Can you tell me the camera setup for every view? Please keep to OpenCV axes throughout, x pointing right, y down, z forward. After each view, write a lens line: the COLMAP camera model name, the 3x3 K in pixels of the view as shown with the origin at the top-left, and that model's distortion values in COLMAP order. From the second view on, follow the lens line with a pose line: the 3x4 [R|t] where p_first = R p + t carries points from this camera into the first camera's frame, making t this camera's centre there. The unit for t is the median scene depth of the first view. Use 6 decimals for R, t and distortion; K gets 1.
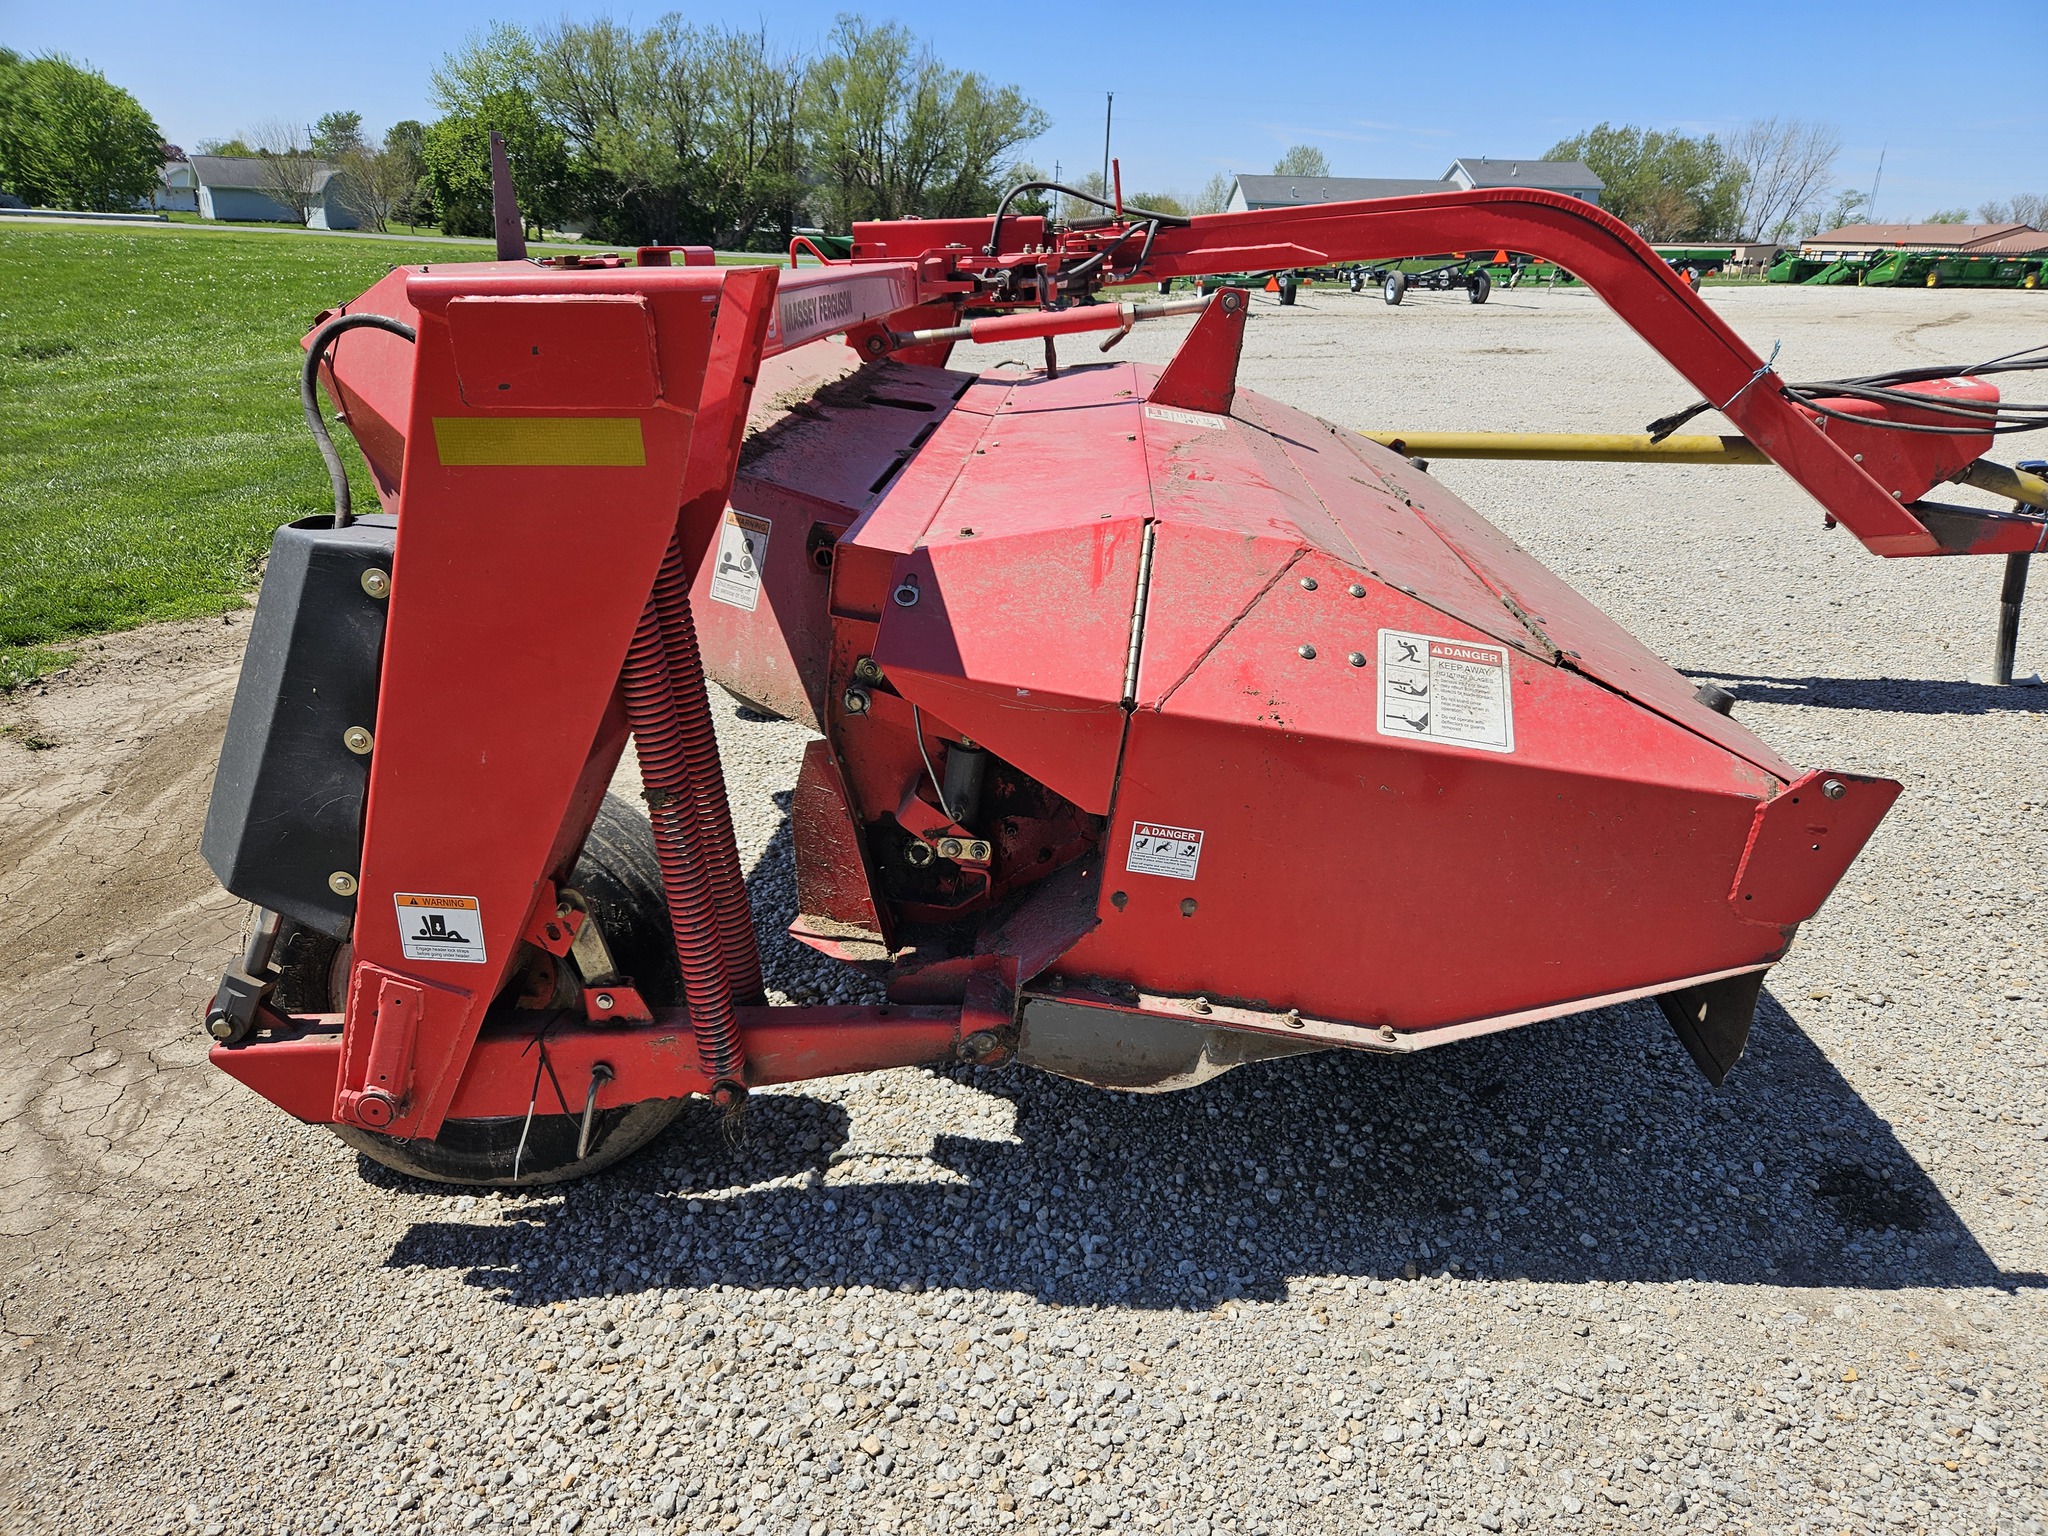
lens RADIAL K [[1367.1, 0, 1035.3], [0, 1367.1, 781.6], [0, 0, 1]] dist [0.075632, -0.061771]
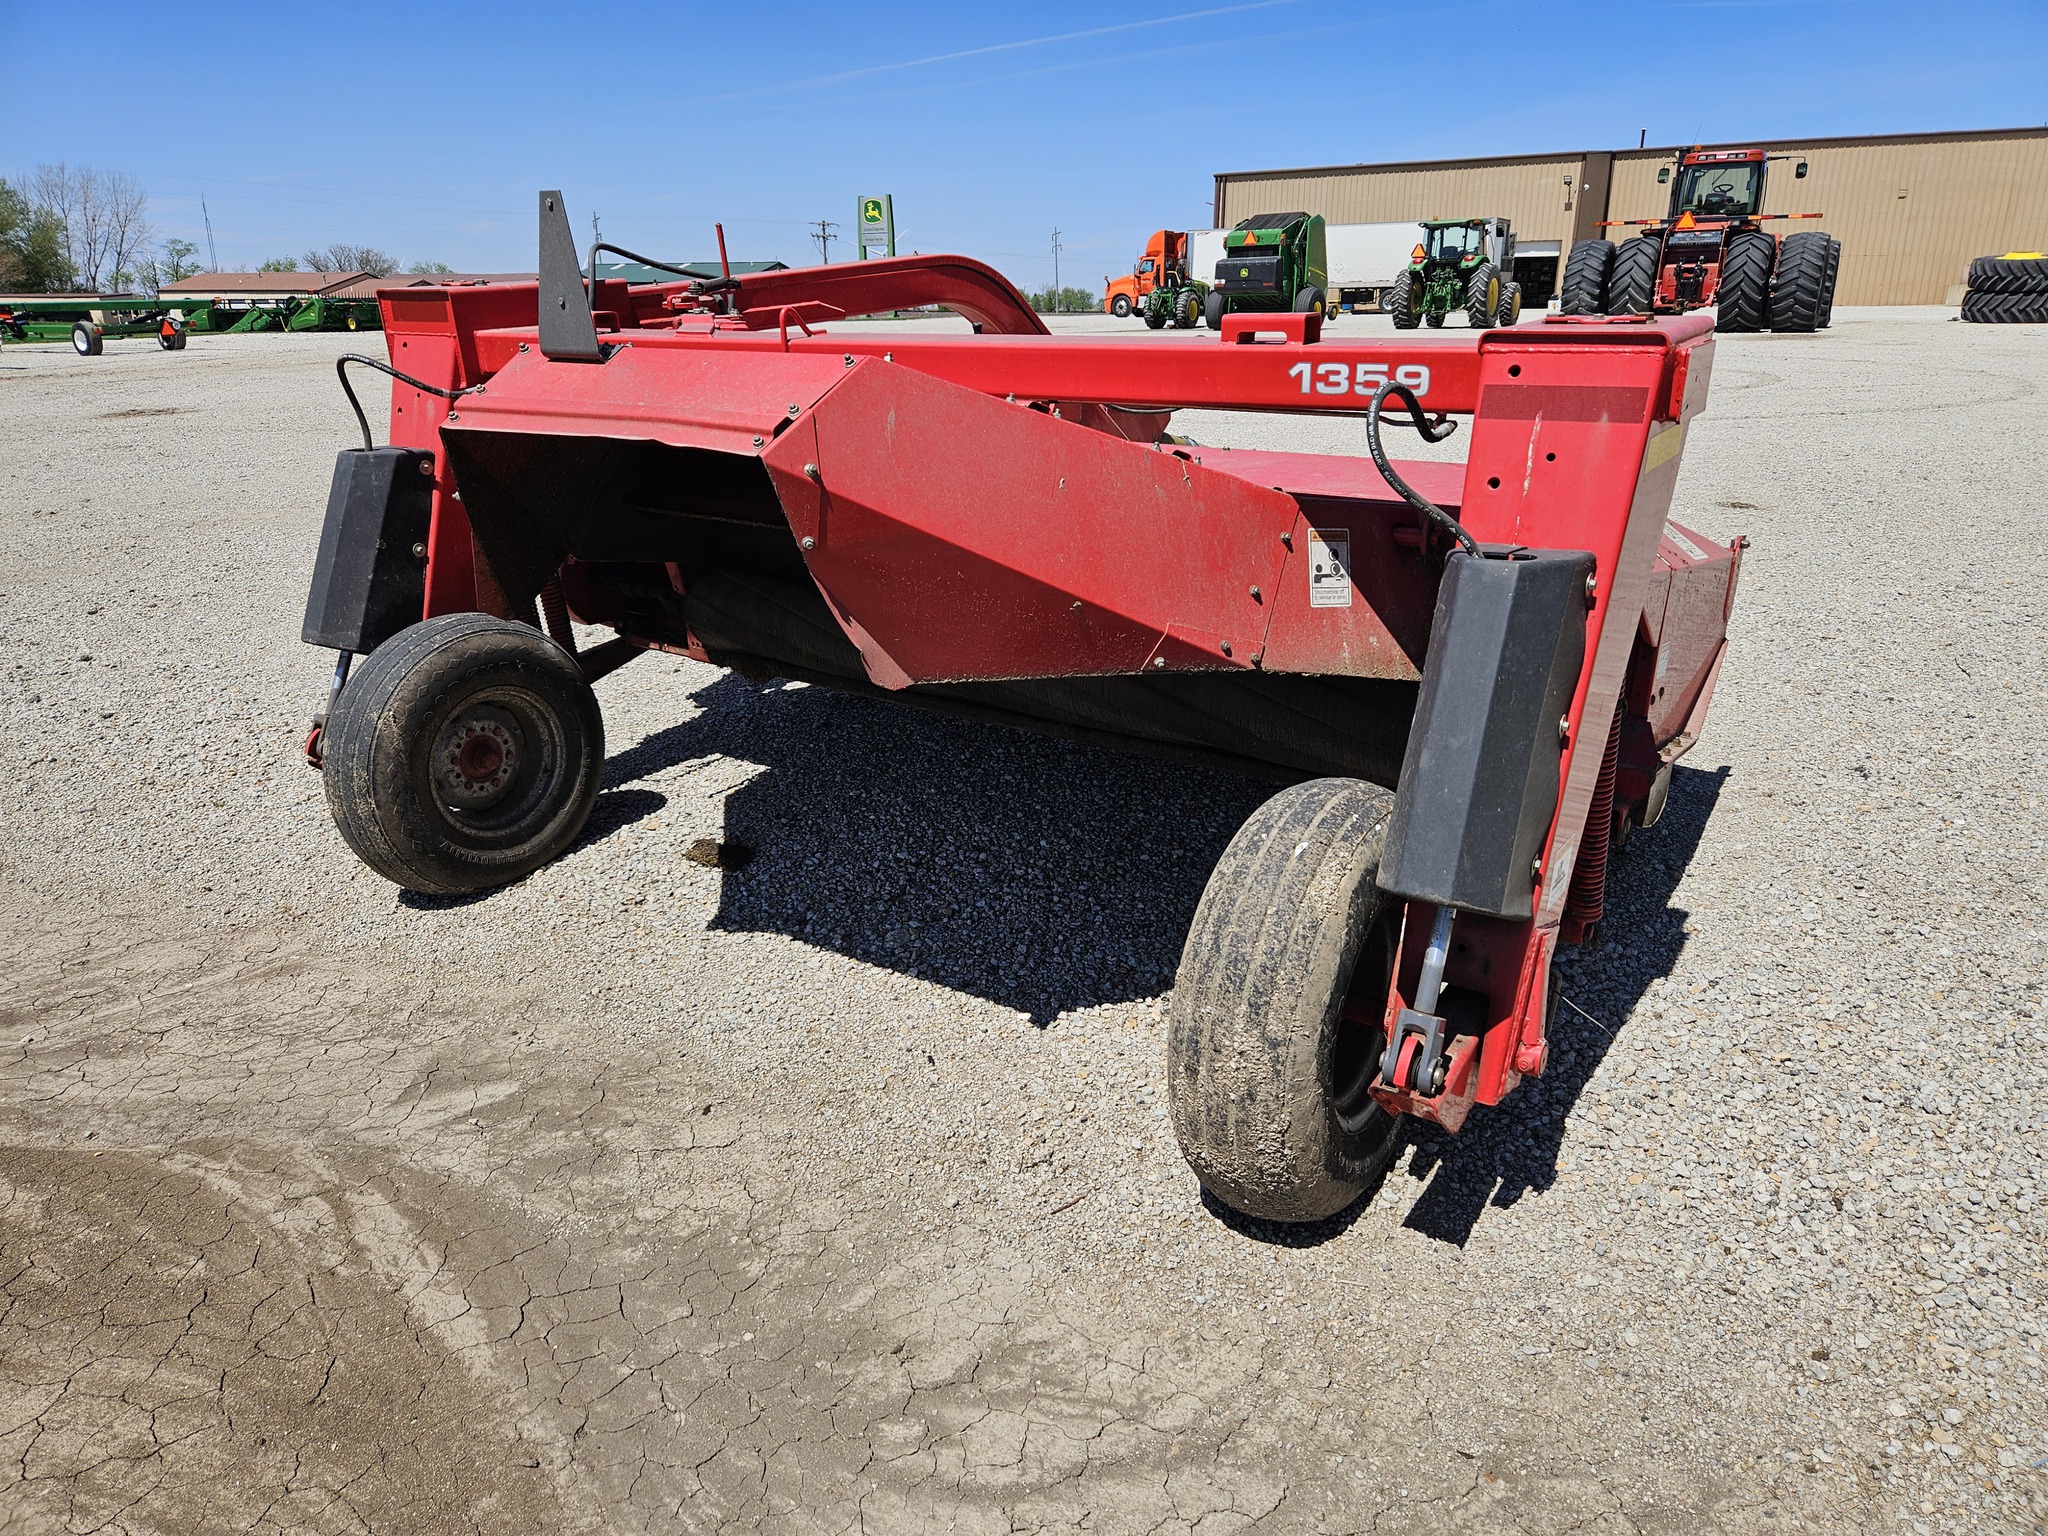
lens RADIAL K [[1367.1, 0, 1024.3], [0, 1367.1, 750.1], [0, 0, 1]] dist [0.075632, -0.061771]
pose [[0.522662, -0.291499, 0.801157, -1.338067], [0.331210, 0.935341, 0.124245, -0.246801], [-0.785573, 0.200414, 0.585414, 0.540259]]
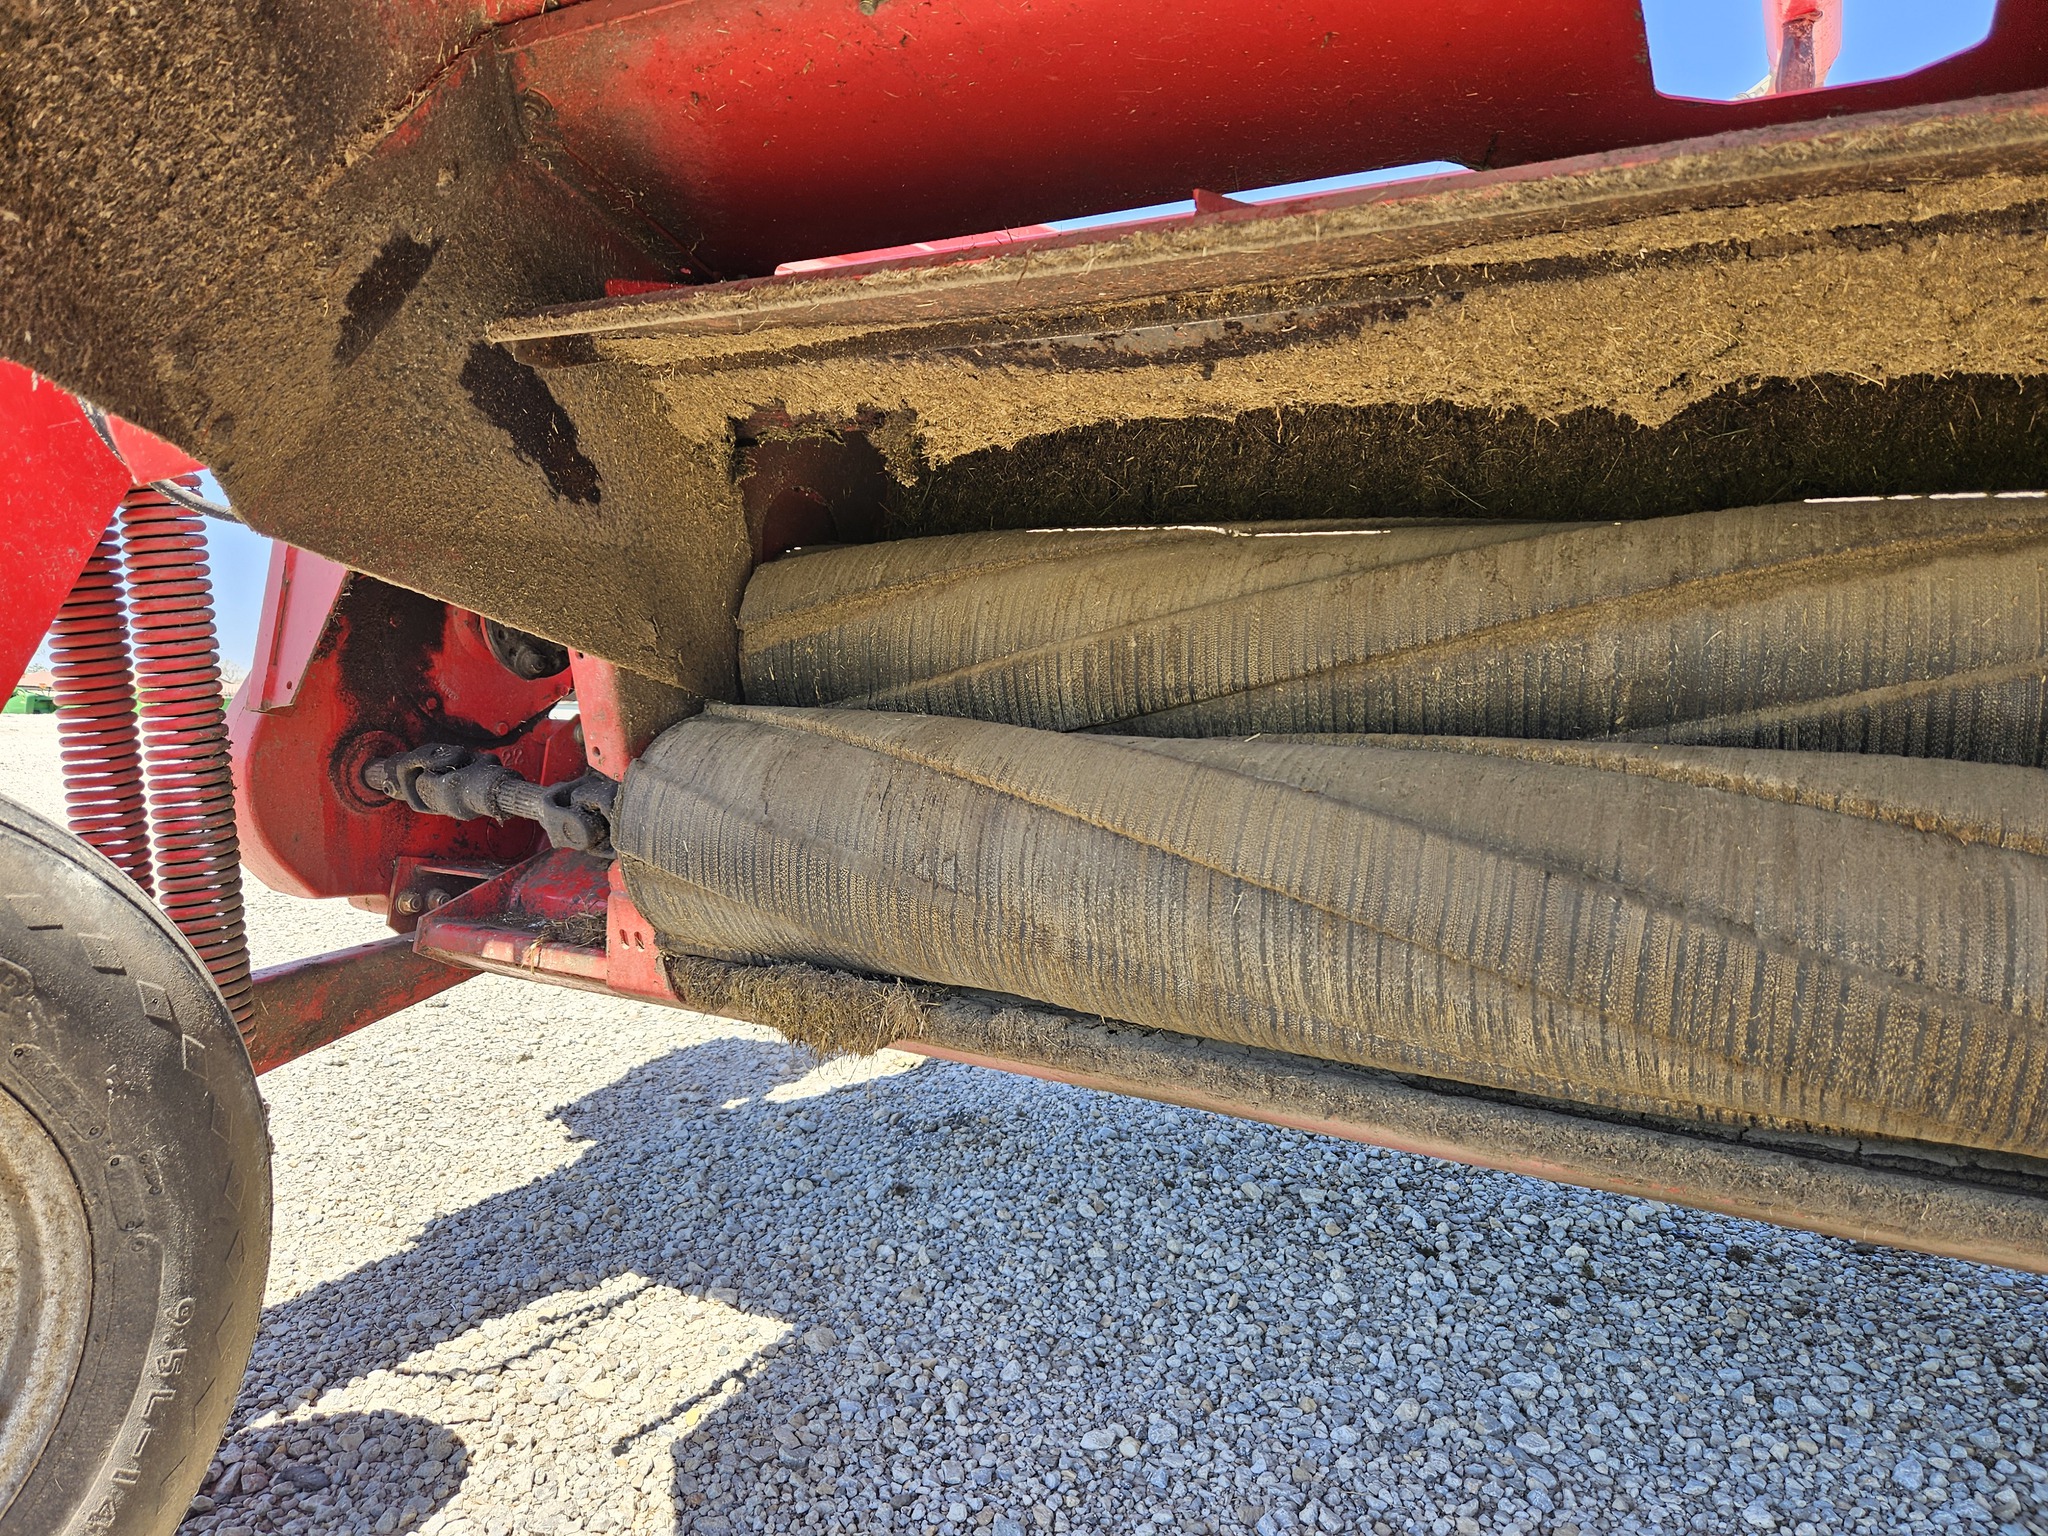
lens RADIAL K [[1367.1, 0, 1020.5], [0, 1367.1, 762.7], [0, 0, 1]] dist [0.075632, -0.061771]
pose [[0.434988, -0.015860, 0.900296, -0.516809], [0.300653, 0.945022, -0.128616, -0.240747], [-0.848760, 0.326623, 0.415842, 1.518832]]
